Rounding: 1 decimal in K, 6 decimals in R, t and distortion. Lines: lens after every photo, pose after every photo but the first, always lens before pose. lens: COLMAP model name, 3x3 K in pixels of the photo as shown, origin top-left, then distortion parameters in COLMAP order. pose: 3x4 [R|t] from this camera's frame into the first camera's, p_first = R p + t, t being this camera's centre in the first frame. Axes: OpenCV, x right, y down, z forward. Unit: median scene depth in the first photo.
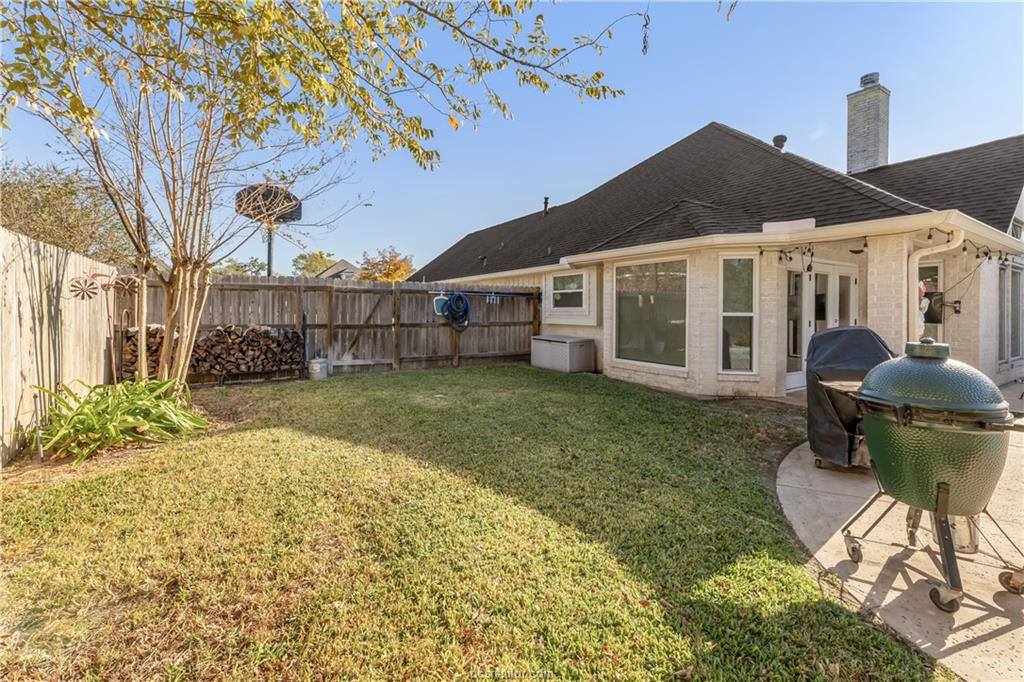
lens RADIAL K [[455.7, 0, 483.7], [0, 455.7, 305.6], [0, 0, 1]] dist [-0.000090, 0.000016]
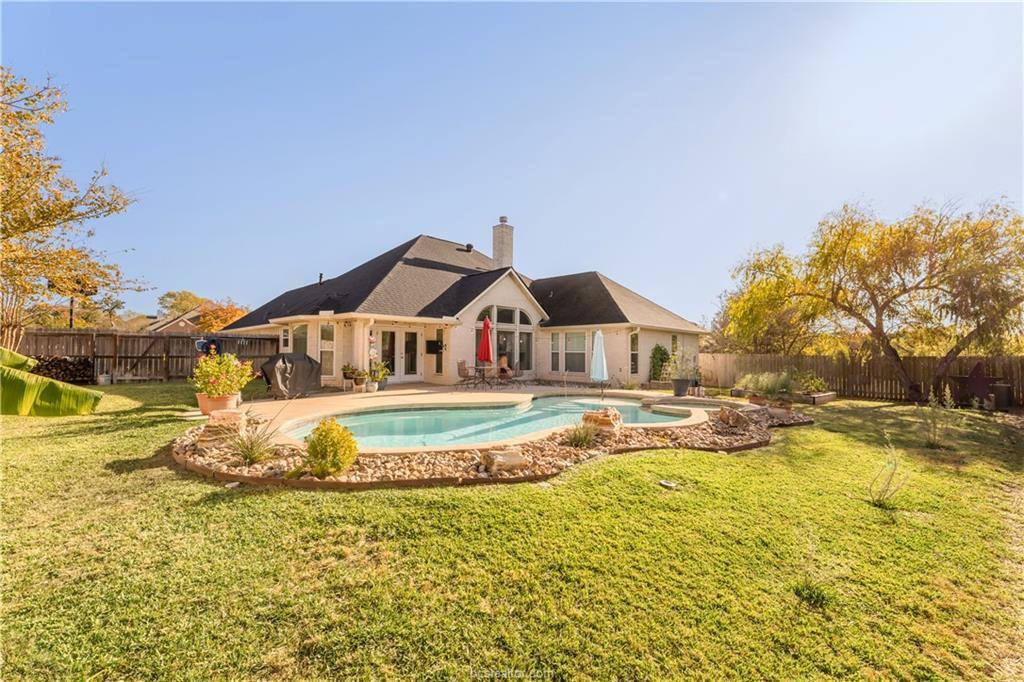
lens RADIAL K [[435.9, 0, 512.0], [0, 435.9, 341.0], [0, 0, 1]] dist [0.002895, 0.000260]
pose [[0.964018, 0.007897, 0.265719, 0.621259], [-0.004276, 0.999890, -0.014201, 0.001537], [-0.265802, 0.012554, 0.963946, -0.927738]]
